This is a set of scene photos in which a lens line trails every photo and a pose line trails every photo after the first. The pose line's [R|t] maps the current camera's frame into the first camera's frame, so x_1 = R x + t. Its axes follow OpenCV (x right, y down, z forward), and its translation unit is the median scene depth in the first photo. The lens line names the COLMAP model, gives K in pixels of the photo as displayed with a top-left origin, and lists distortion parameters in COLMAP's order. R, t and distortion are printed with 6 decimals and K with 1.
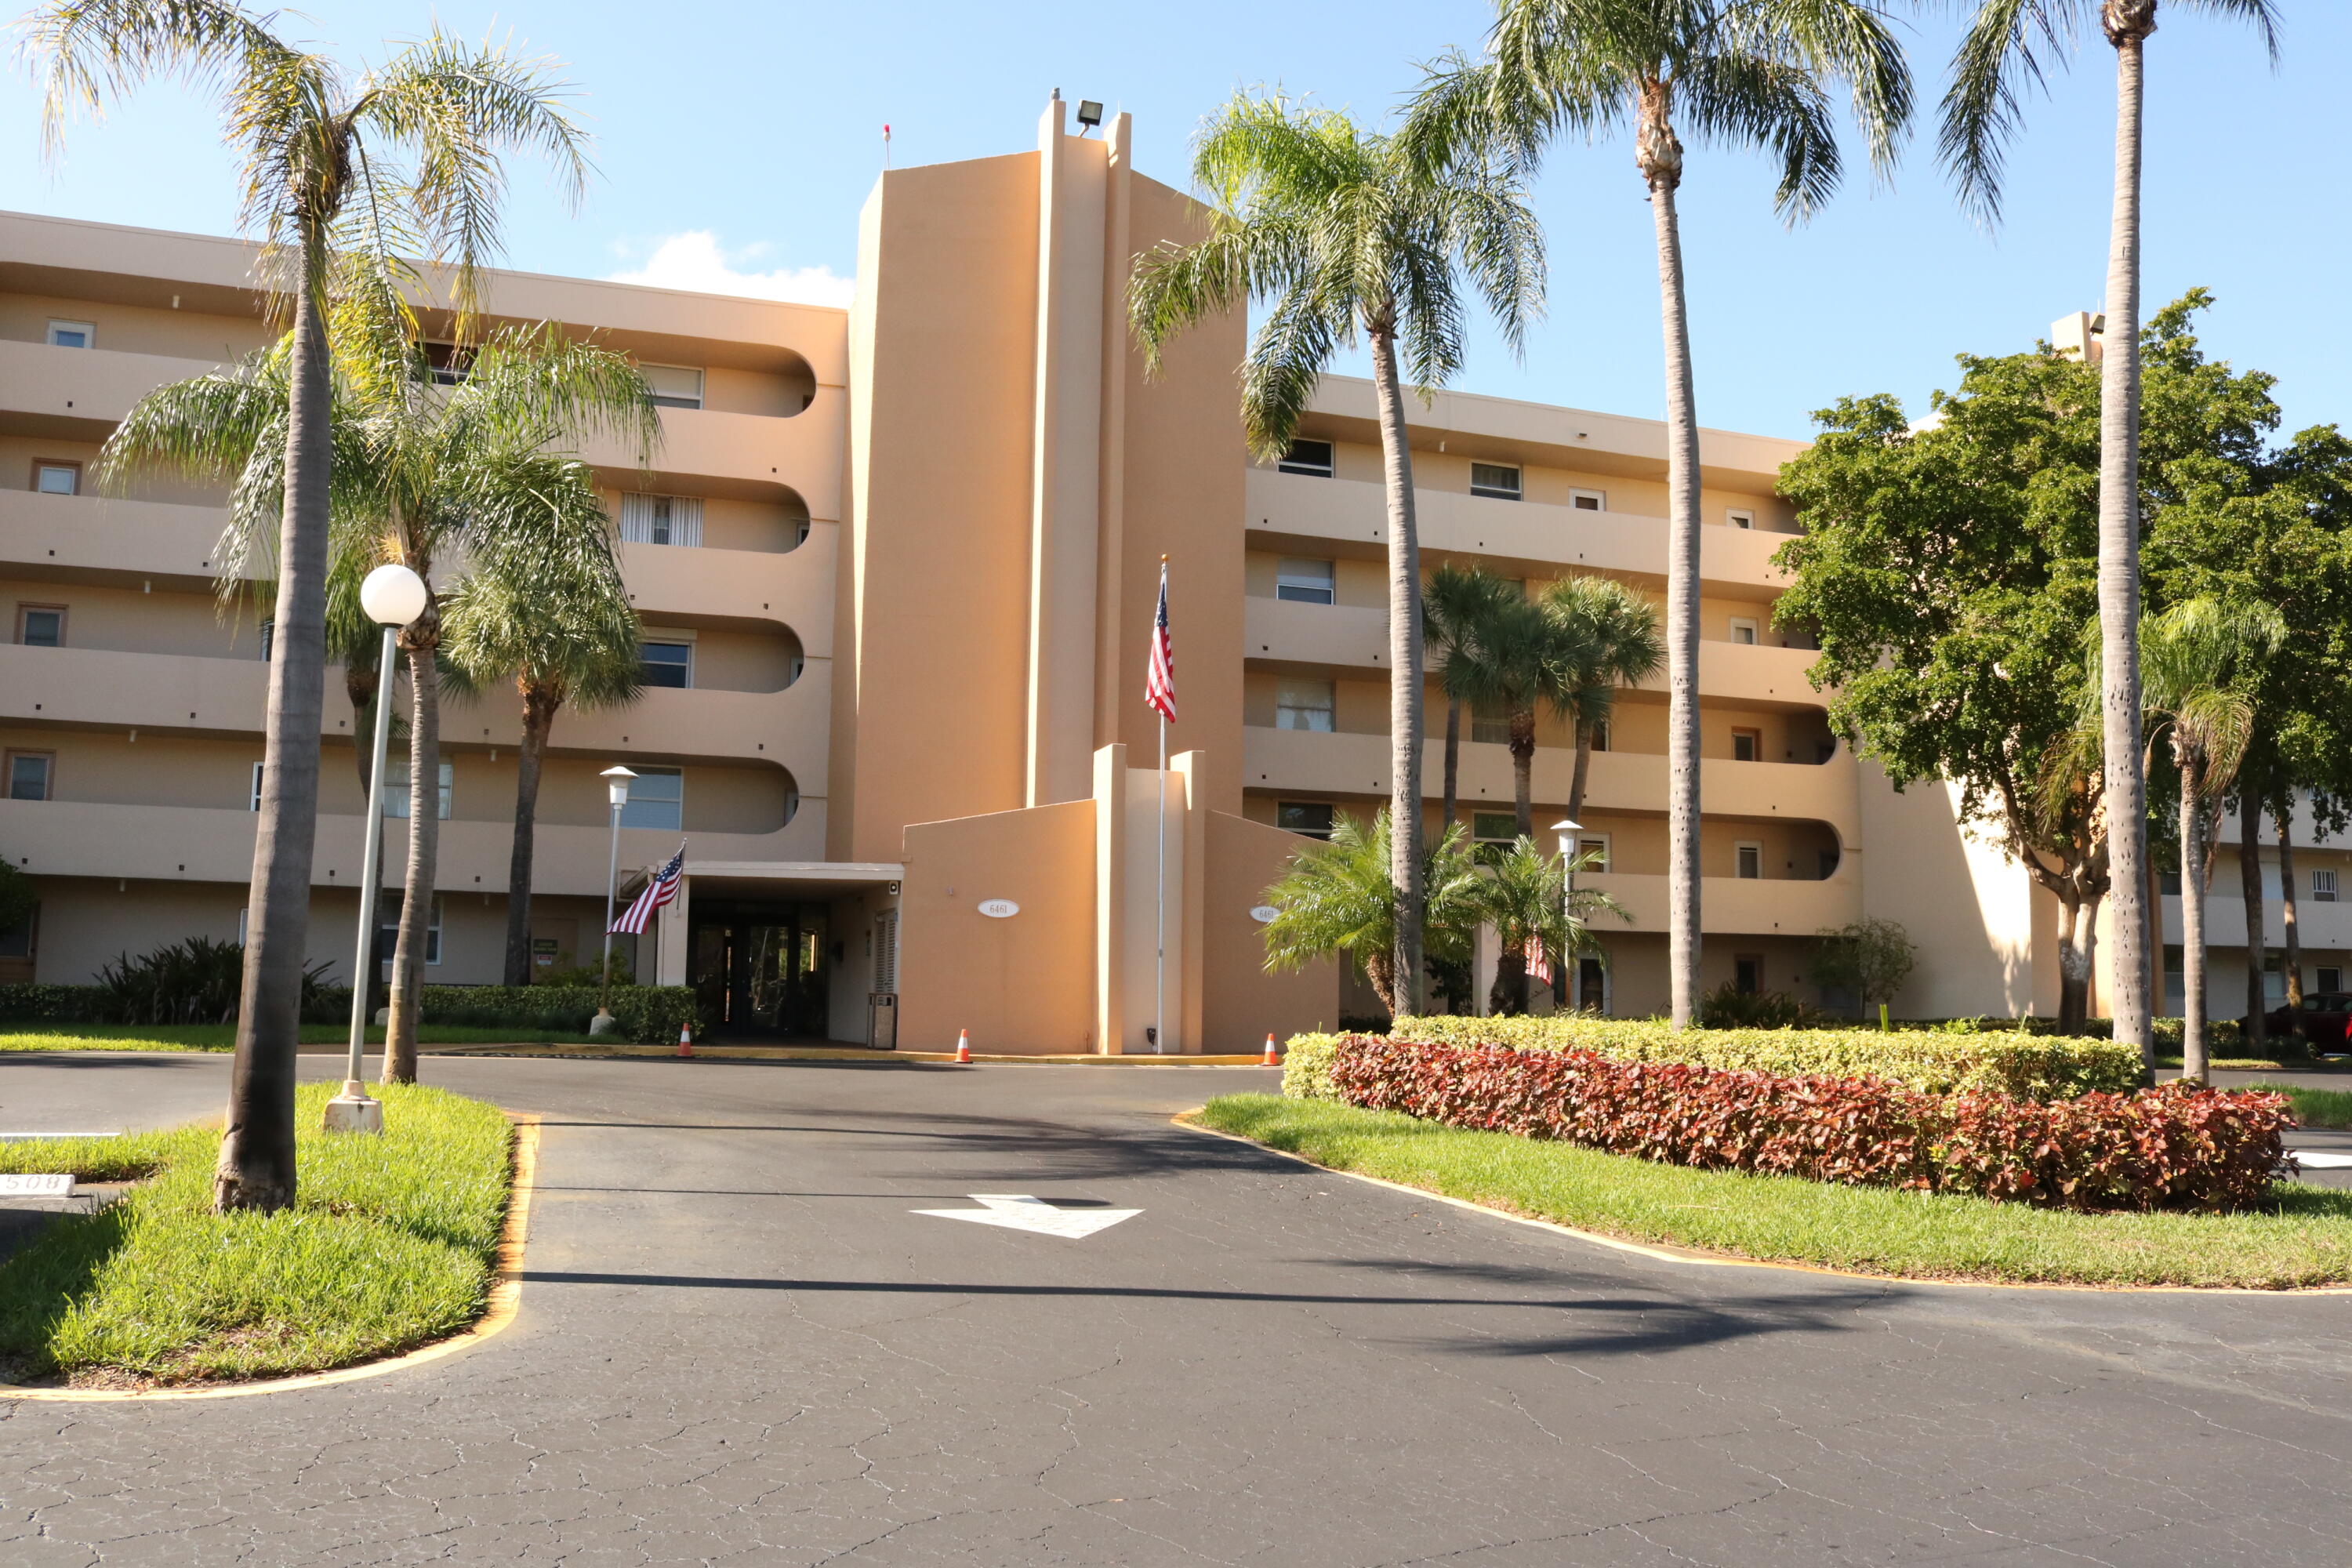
lens RADIAL K [[2127.2, 0, 1176.0], [0, 2127.2, 784.0], [0, 0, 1]] dist [-0.009658, -0.003551]
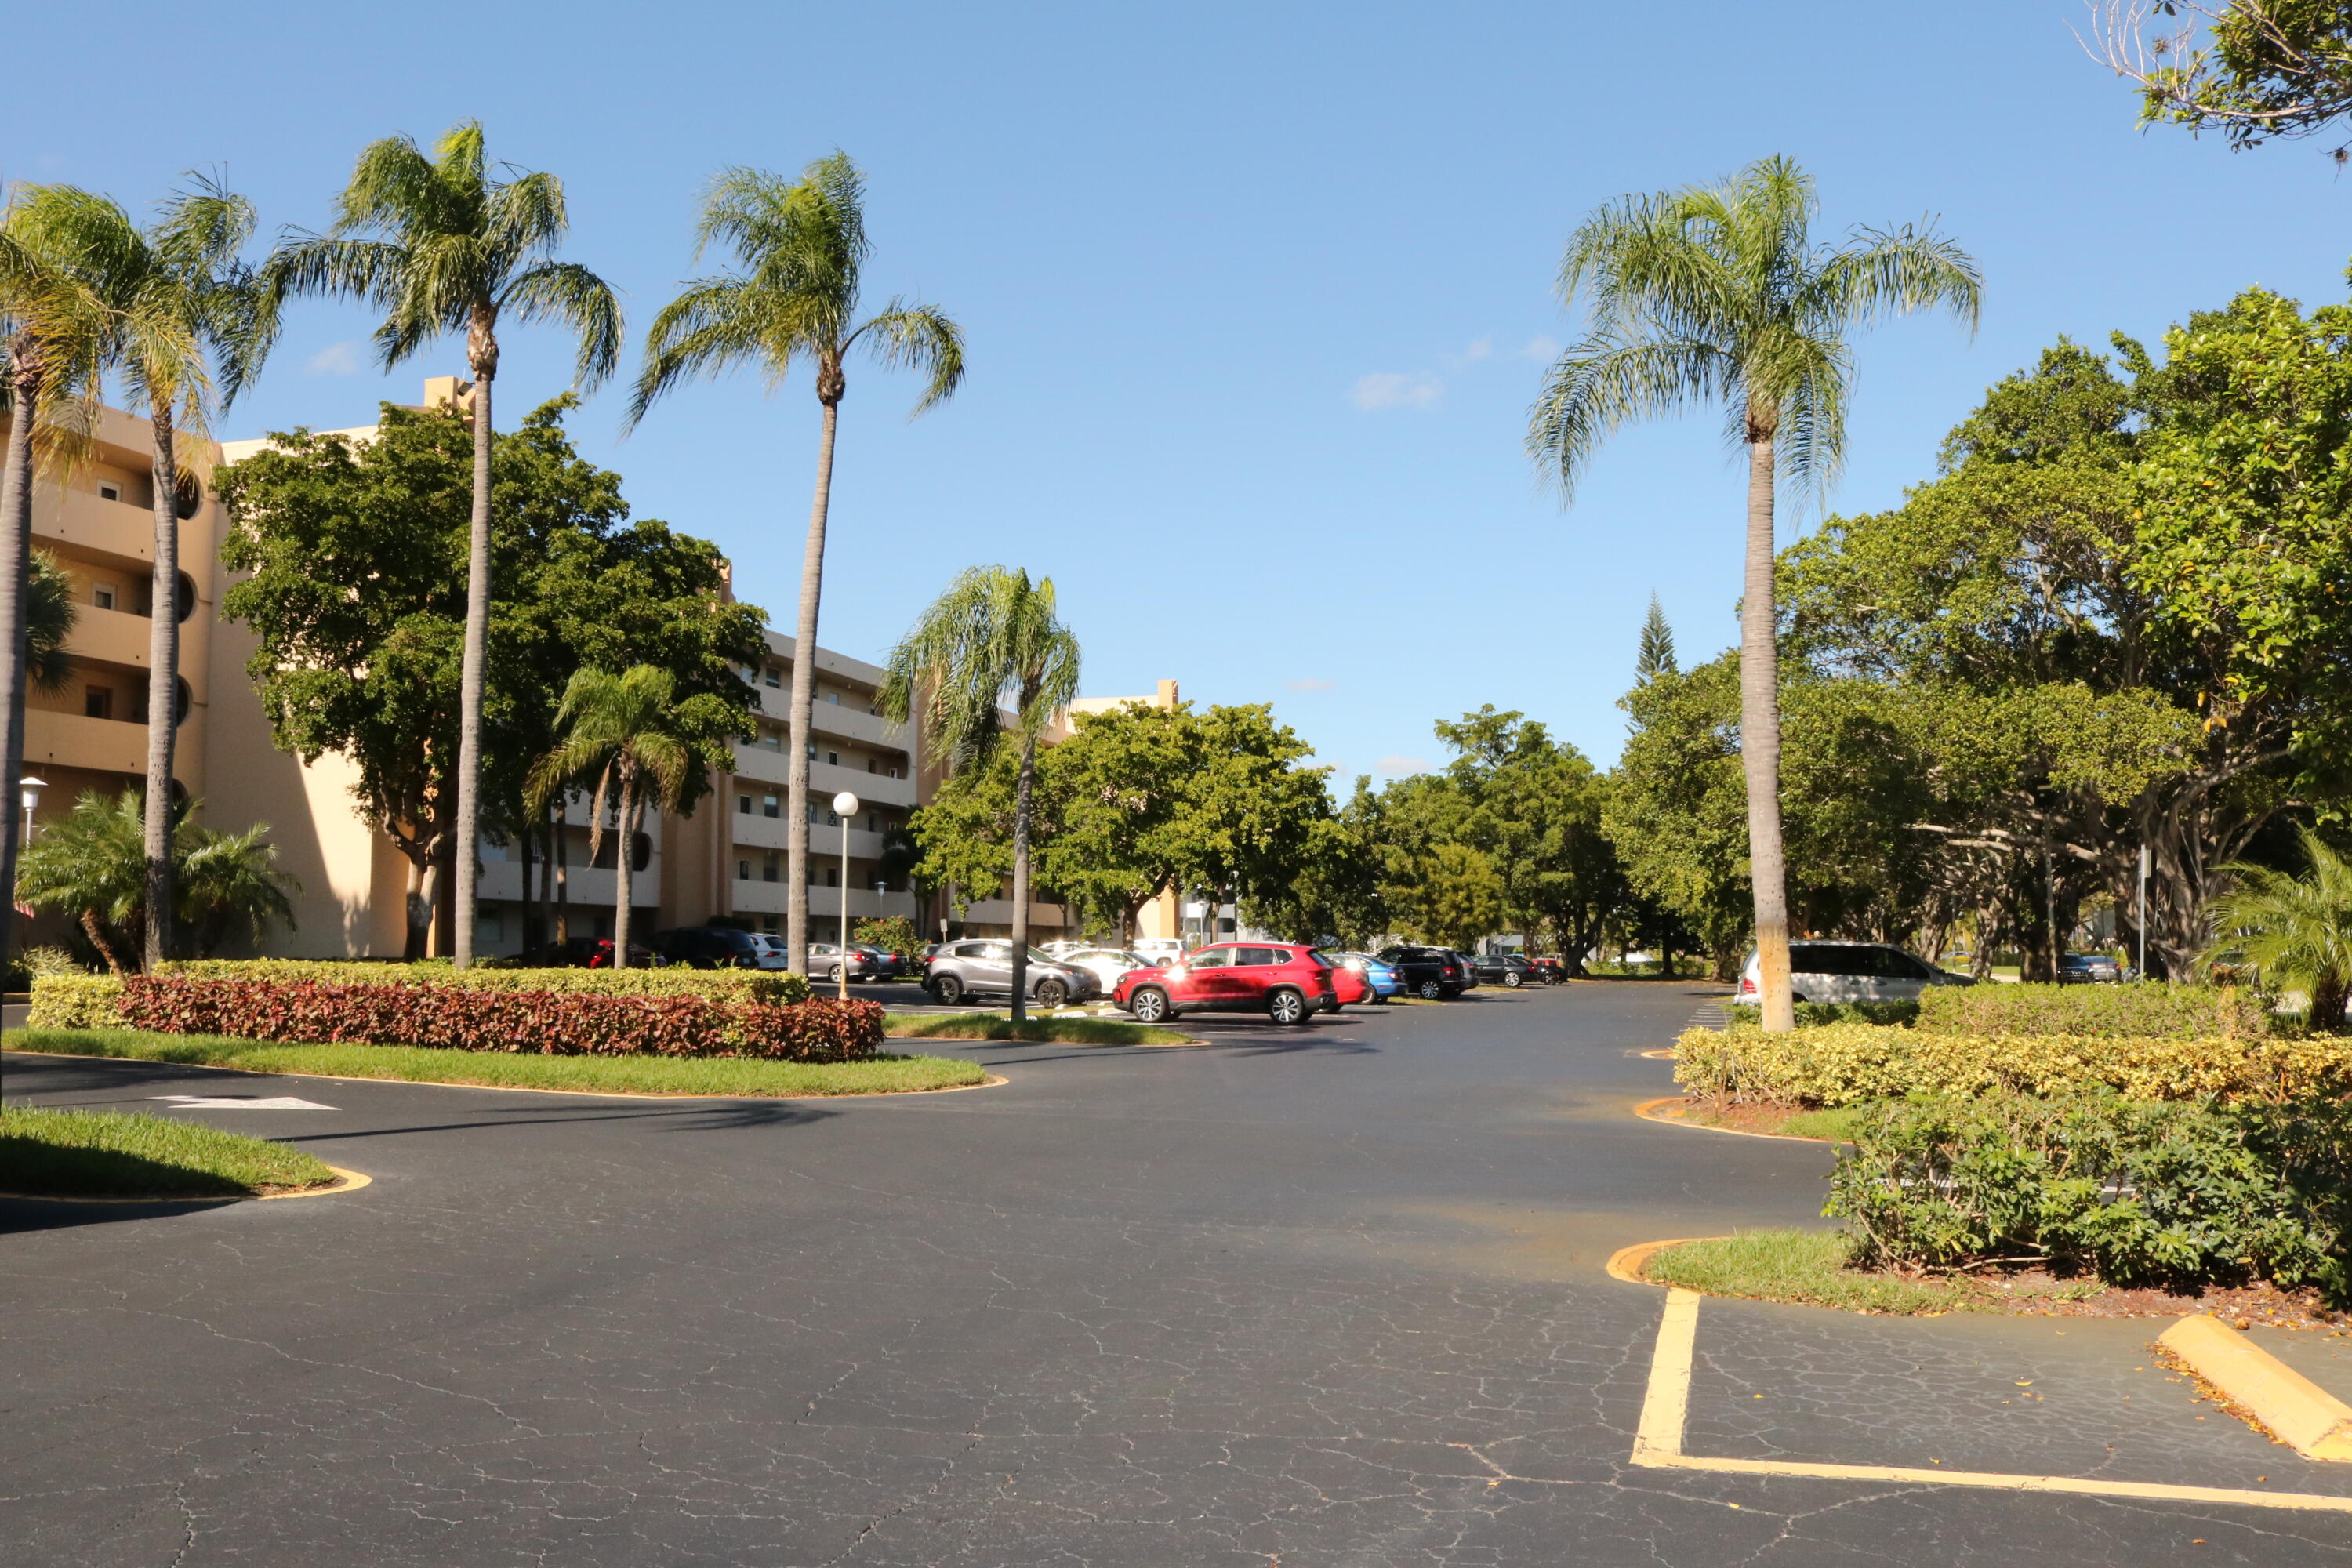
lens RADIAL K [[2127.2, 0, 1176.0], [0, 2127.2, 784.0], [0, 0, 1]] dist [-0.009658, -0.003551]
pose [[0.648360, 0.060540, 0.758923, -0.444201], [-0.082416, 0.996557, -0.009087, -0.029166], [-0.756860, -0.056656, 0.651117, -0.243784]]
